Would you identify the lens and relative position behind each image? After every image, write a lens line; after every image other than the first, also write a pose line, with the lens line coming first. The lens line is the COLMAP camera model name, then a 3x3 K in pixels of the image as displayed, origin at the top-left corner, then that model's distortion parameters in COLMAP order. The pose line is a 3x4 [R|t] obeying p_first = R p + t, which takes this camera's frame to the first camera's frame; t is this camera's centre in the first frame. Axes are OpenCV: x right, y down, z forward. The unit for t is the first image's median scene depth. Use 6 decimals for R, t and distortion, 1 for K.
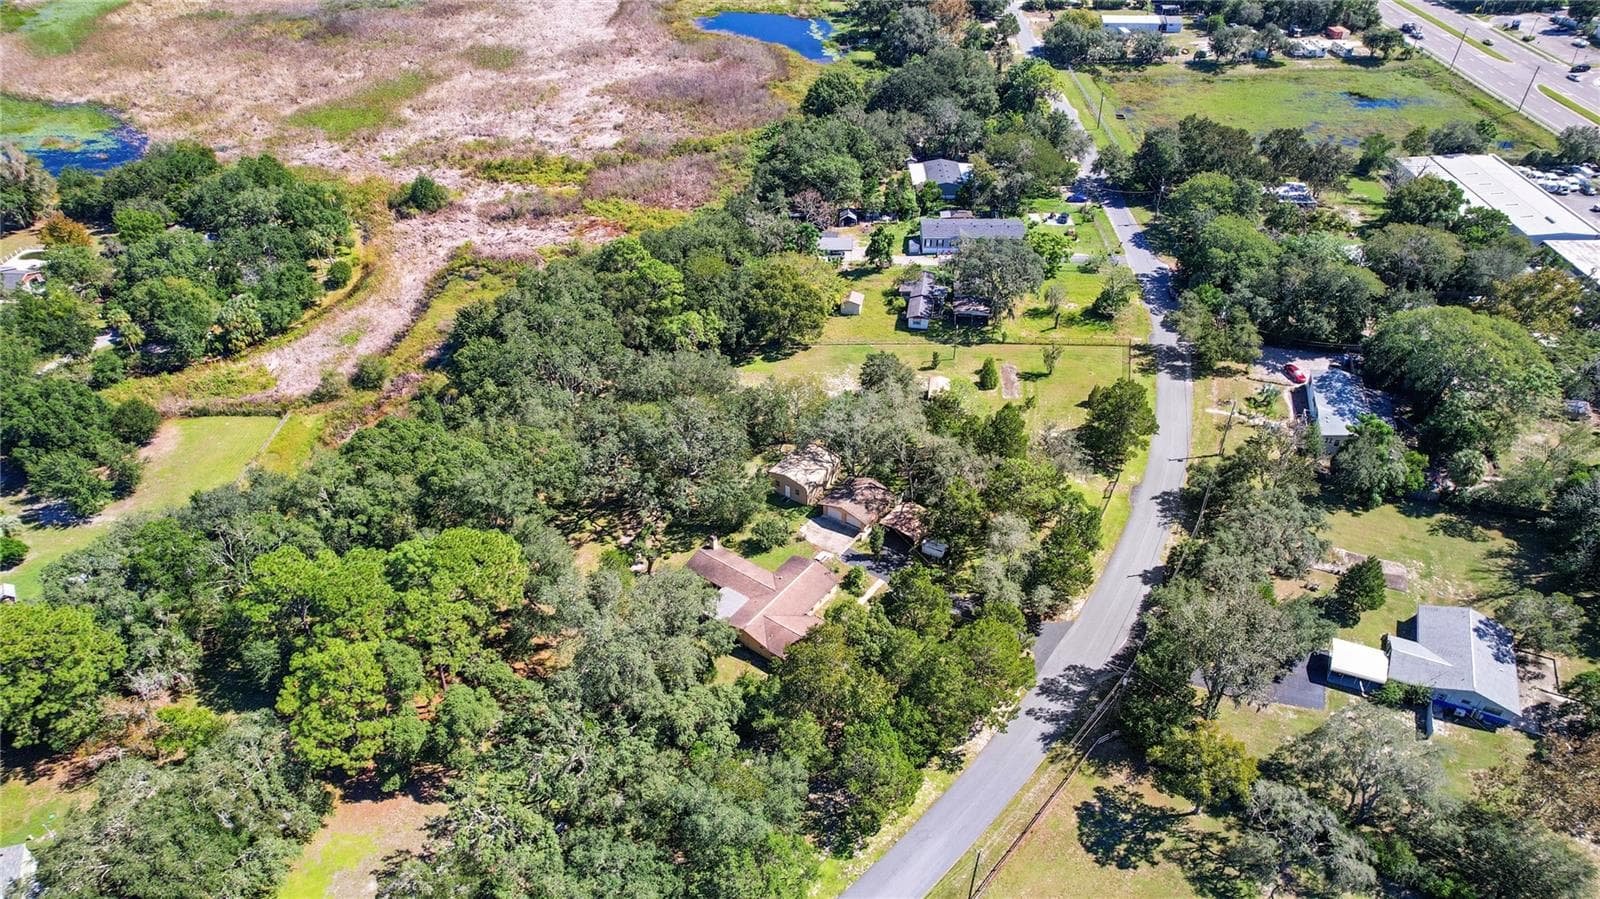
lens RADIAL K [[1074.9, 0, 817.6], [0, 1074.9, 464.5], [0, 0, 1]] dist [-0.071625, 0.058077]
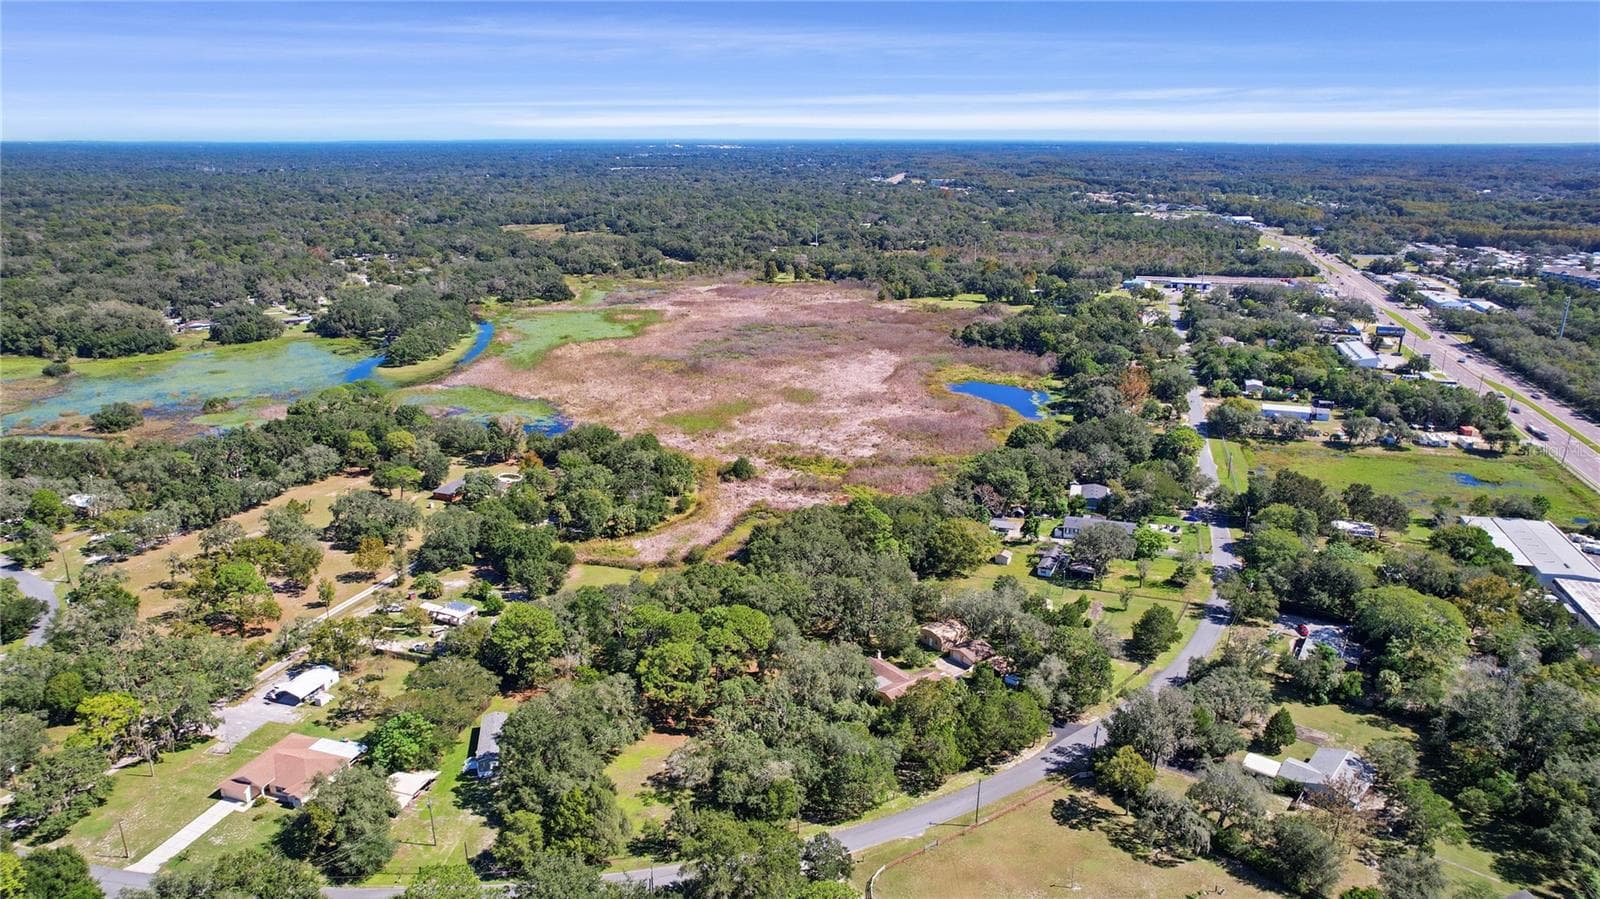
lens RADIAL K [[1074.9, 0, 801.4], [0, 1074.9, 447.3], [0, 0, 1]] dist [-0.071625, 0.058077]
pose [[0.959554, 0.090458, -0.266595, 0.131928], [-0.176555, 0.930963, -0.319589, 0.211698], [0.219281, 0.353732, 0.909280, -0.429226]]
